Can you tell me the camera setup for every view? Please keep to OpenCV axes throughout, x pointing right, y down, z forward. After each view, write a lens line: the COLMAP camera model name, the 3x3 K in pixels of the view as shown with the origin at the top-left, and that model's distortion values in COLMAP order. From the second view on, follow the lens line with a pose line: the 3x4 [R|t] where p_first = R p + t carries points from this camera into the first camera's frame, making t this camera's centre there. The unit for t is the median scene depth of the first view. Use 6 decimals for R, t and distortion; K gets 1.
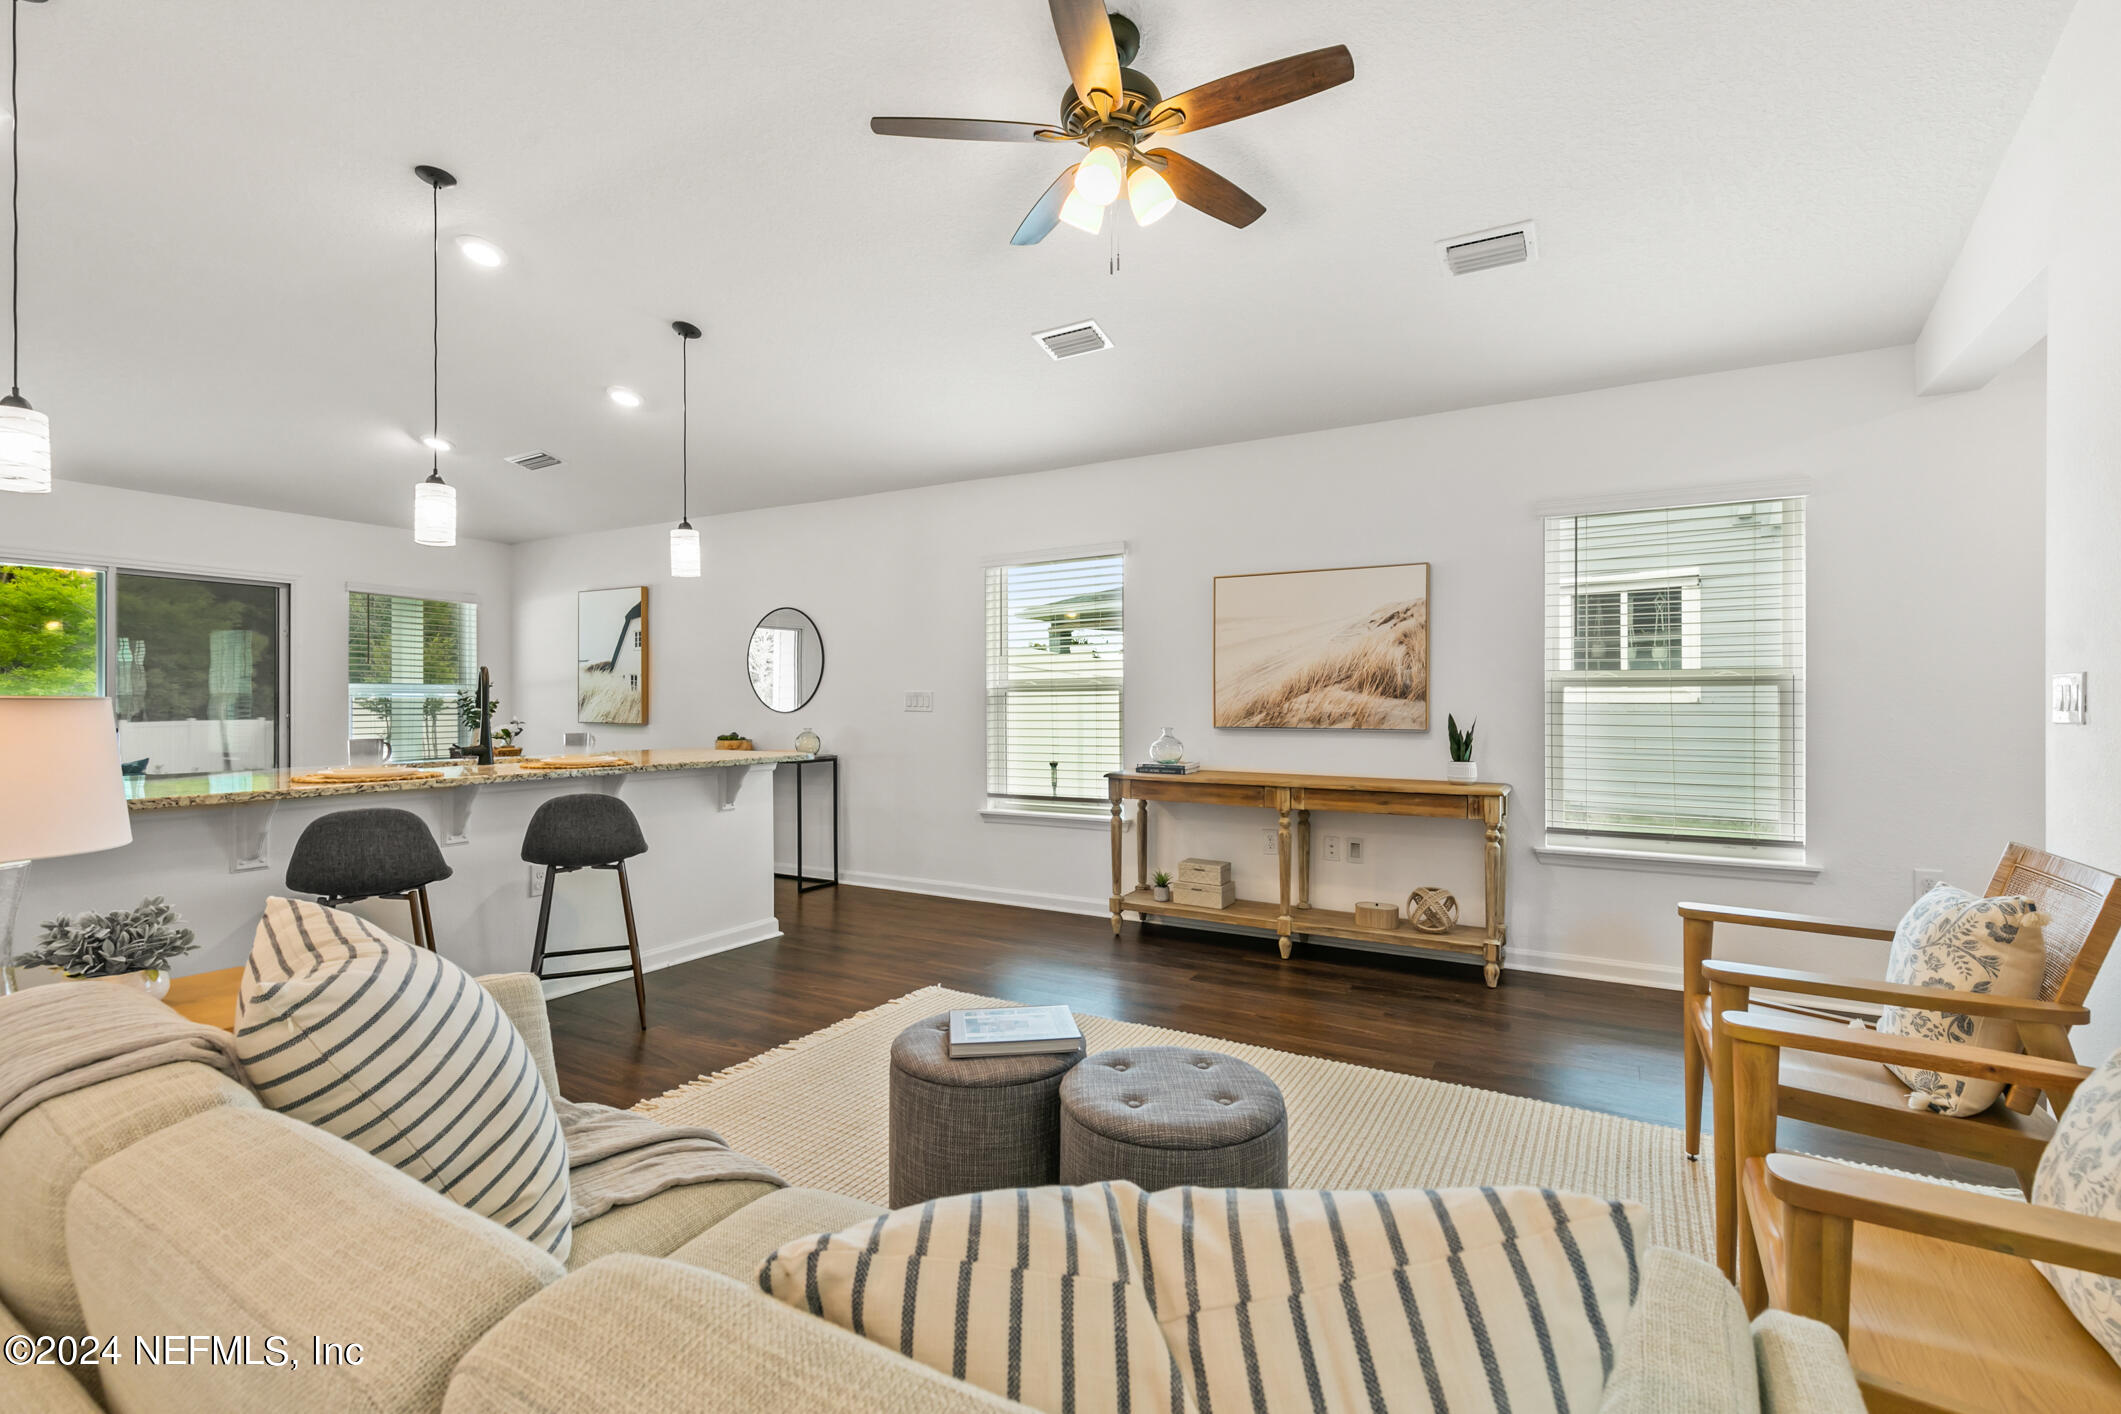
lens RADIAL K [[960.3, 0, 1055.6], [0, 960.3, 697.5], [0, 0, 1]] dist [0.010073, -0.000712]
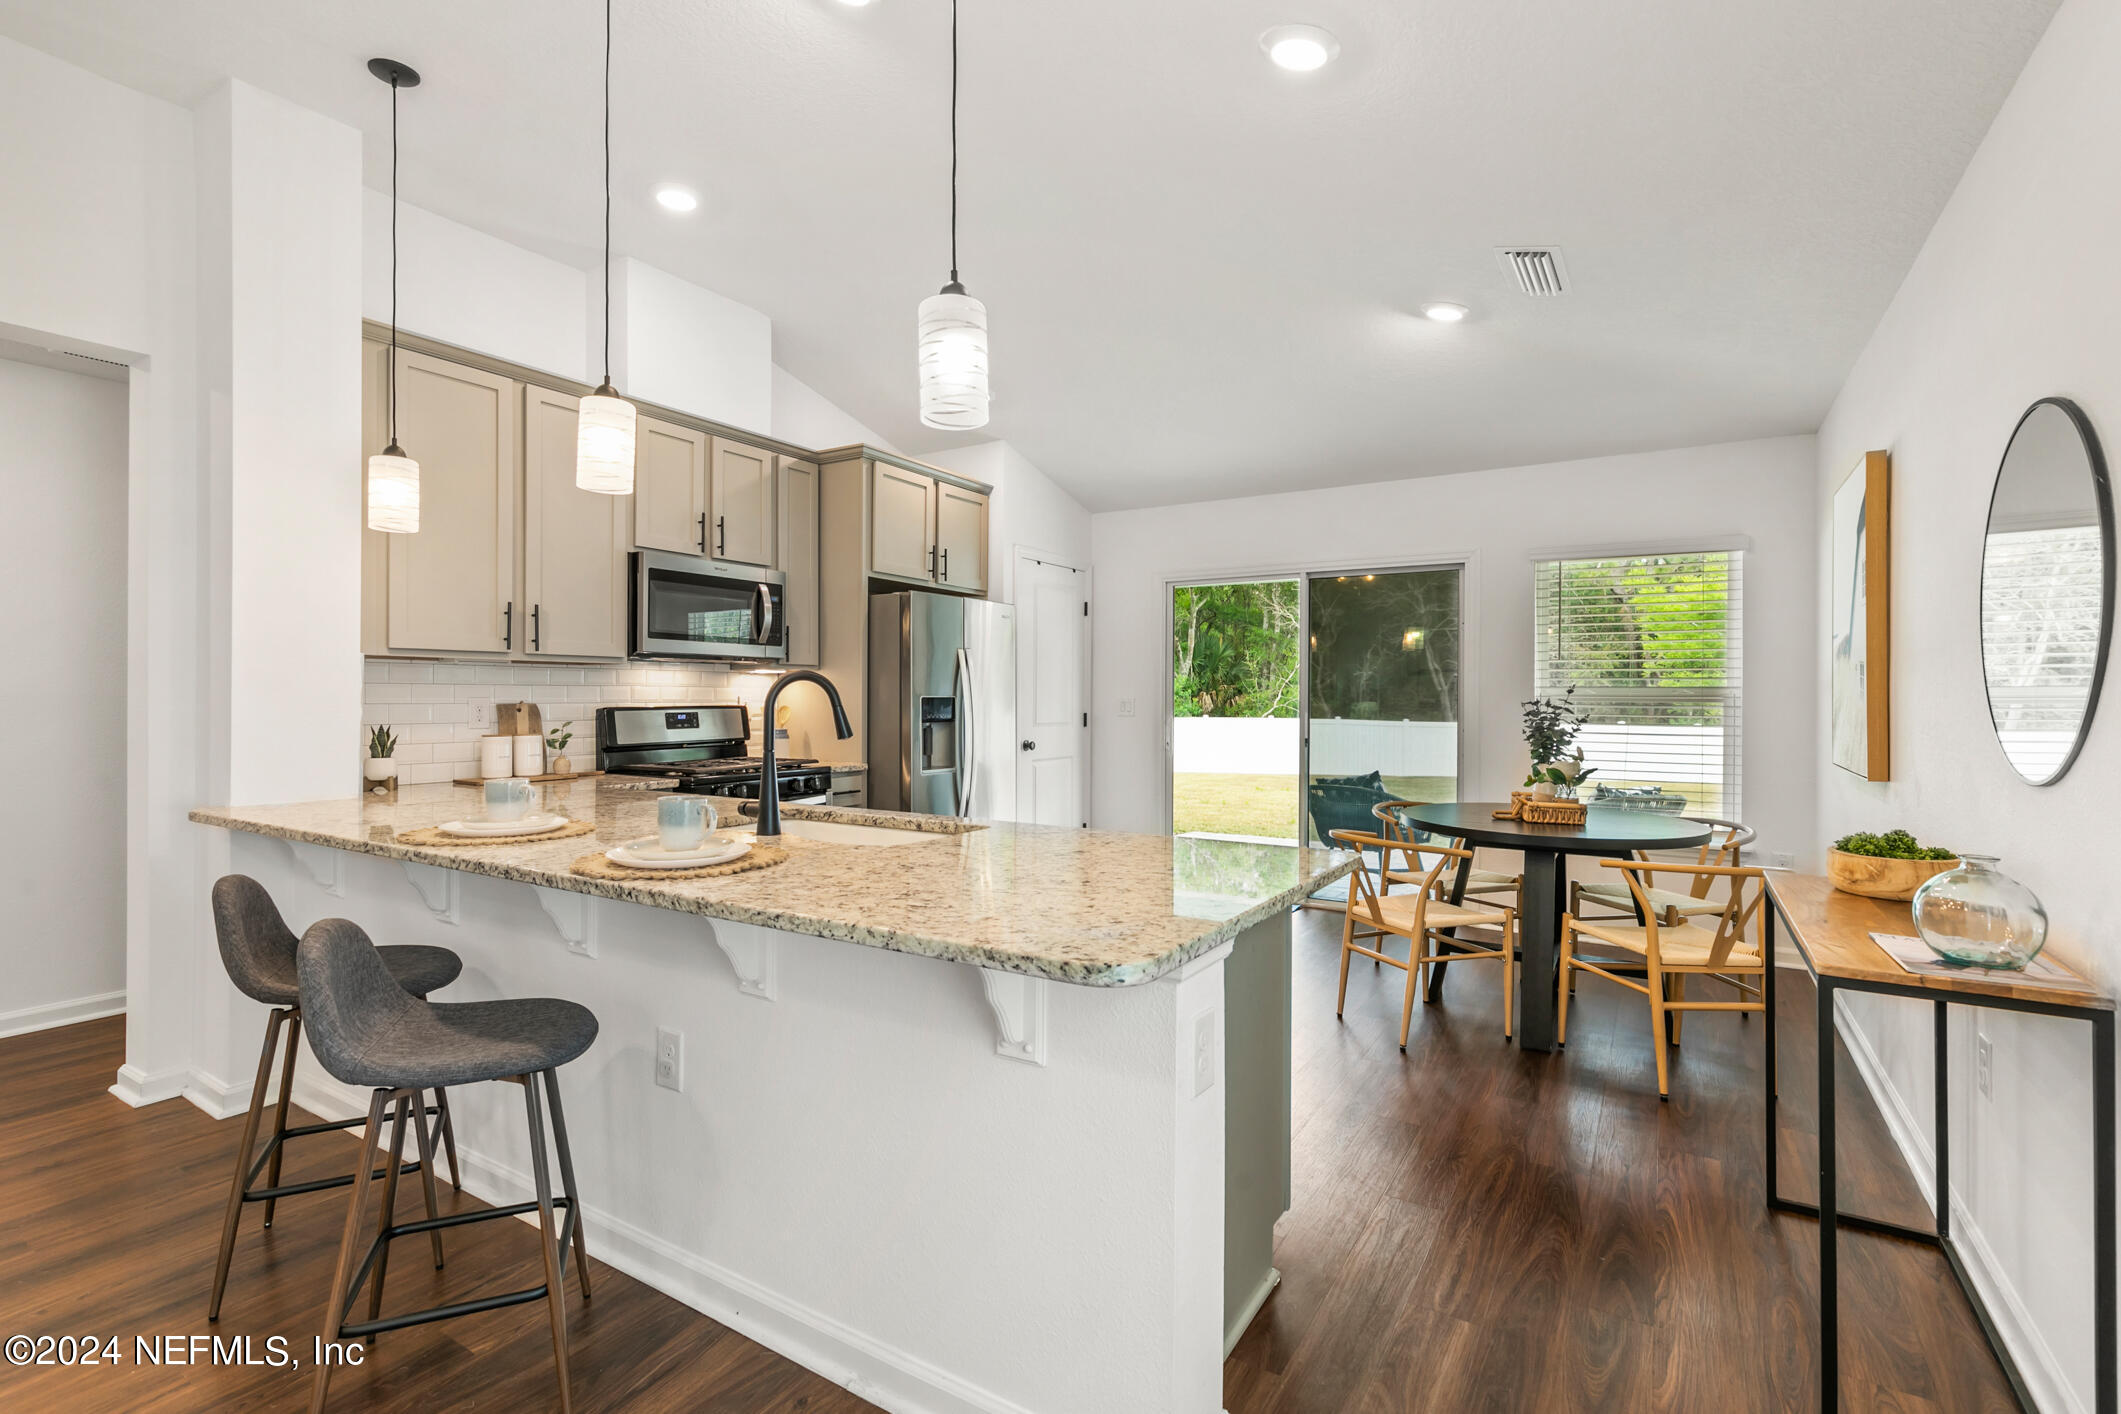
lens RADIAL K [[960.3, 0, 1055.6], [0, 960.3, 697.5], [0, 0, 1]] dist [0.010073, -0.000712]
pose [[-0.040355, -0.001747, -0.999184, -0.002495], [0.000463, 0.999998, -0.001767, -0.012932], [0.999185, -0.000534, -0.040354, 1.160388]]
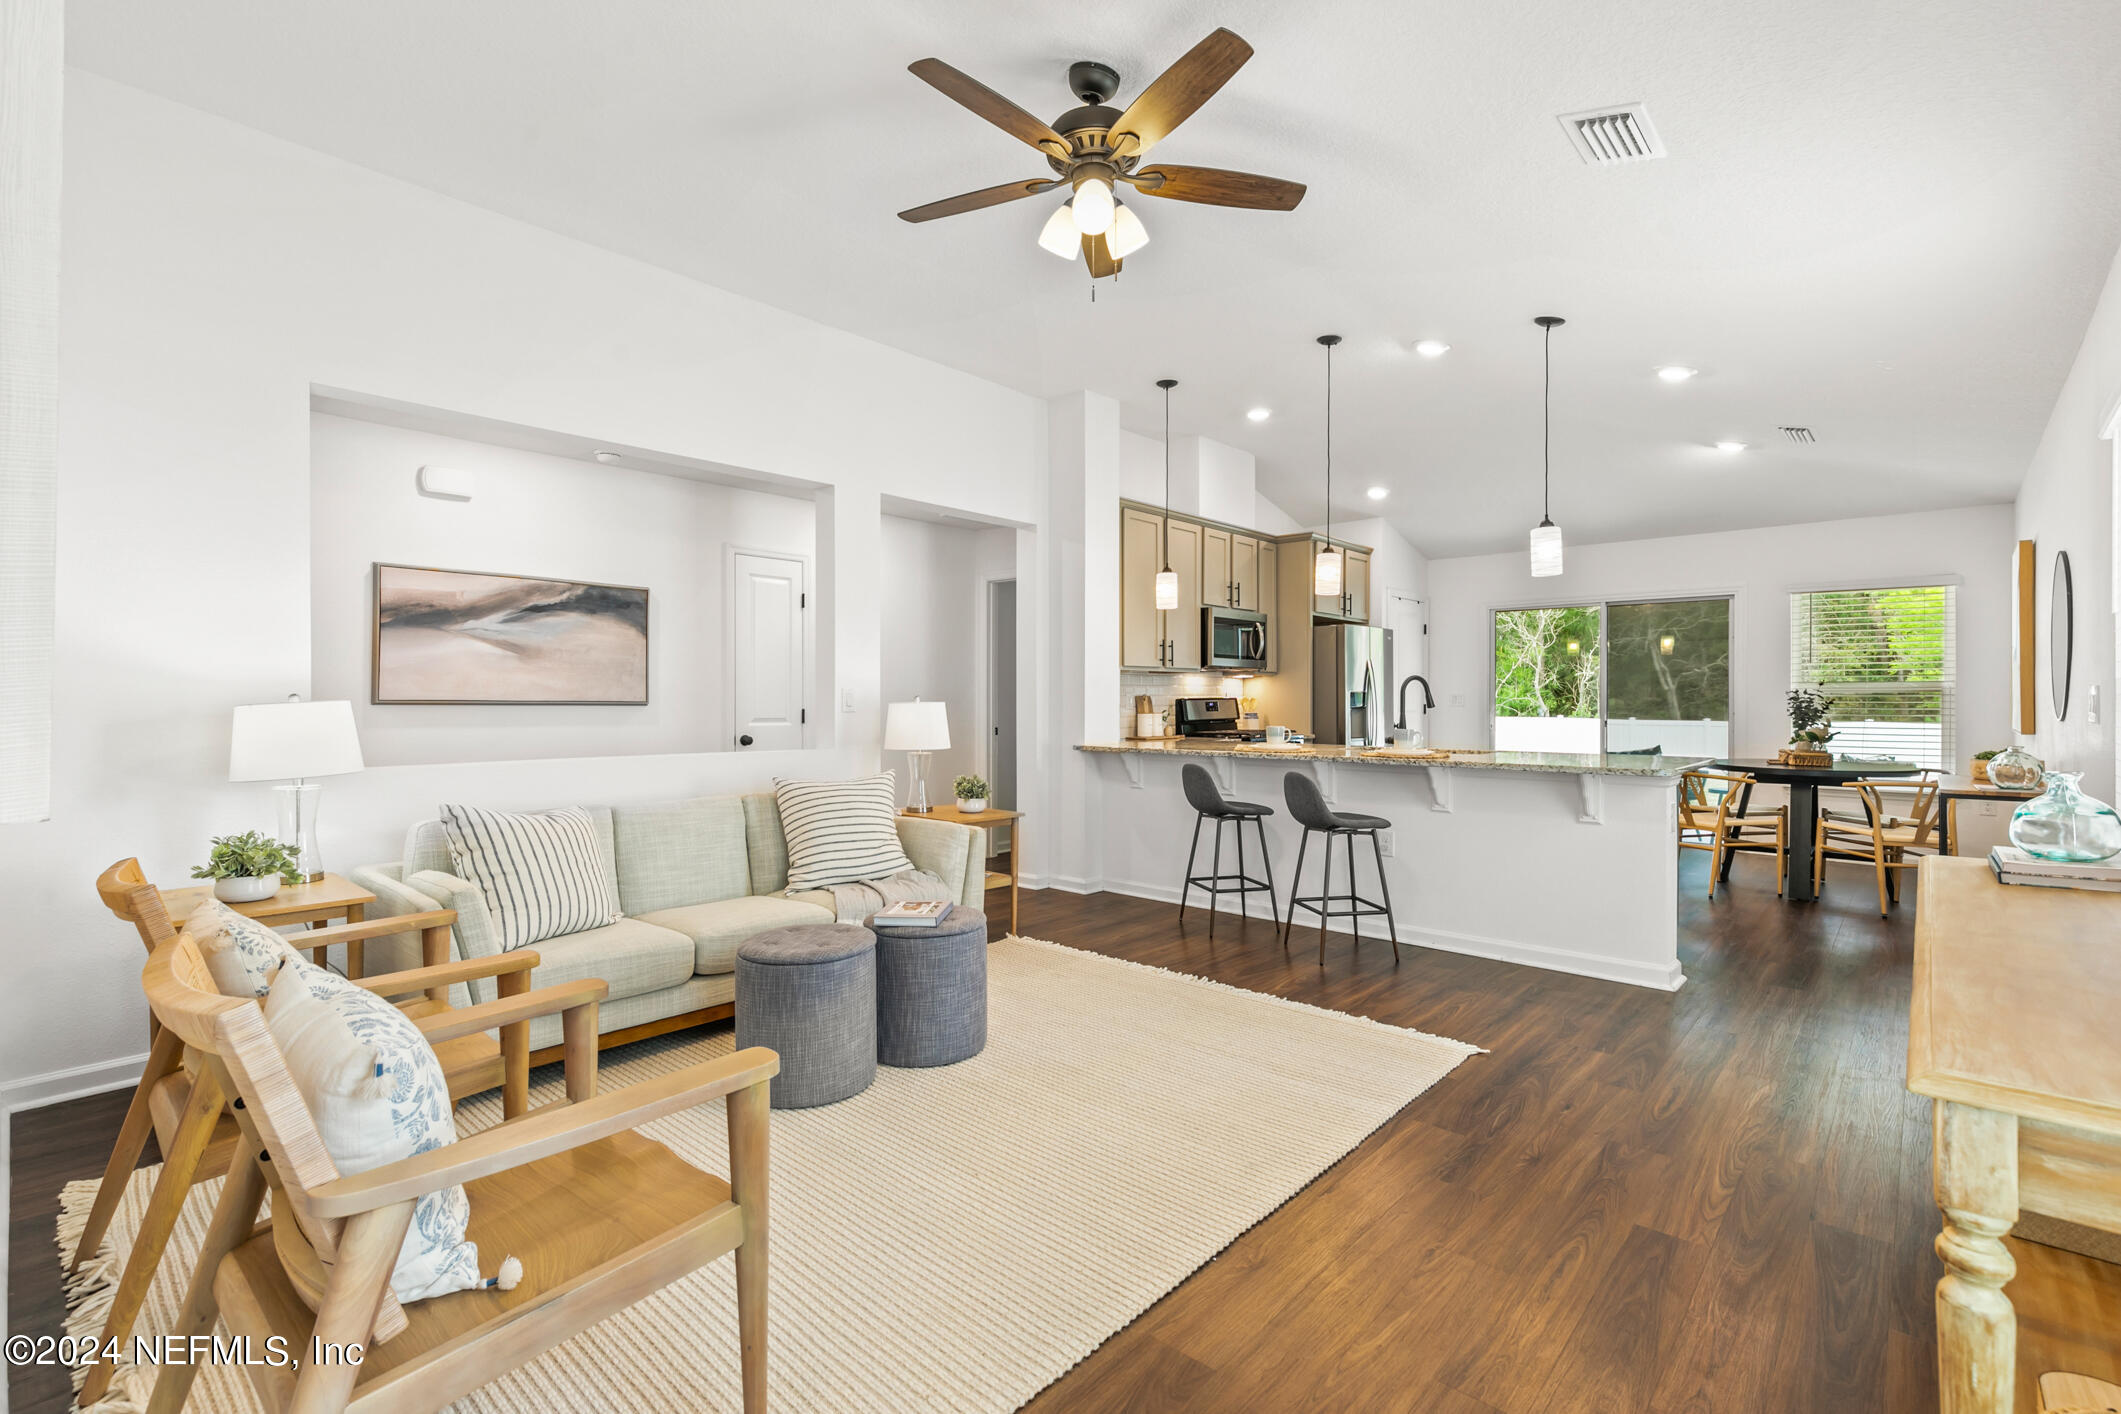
lens RADIAL K [[946.6, 0, 1065.4], [0, 946.6, 703.0], [0, 0, 1]] dist [0.011253, -0.000297]
pose [[-0.211586, 0.000883, -0.977359, 0.717314], [0.005359, 0.999986, -0.000257, 0.002826], [0.977345, -0.005292, -0.211587, 0.797695]]
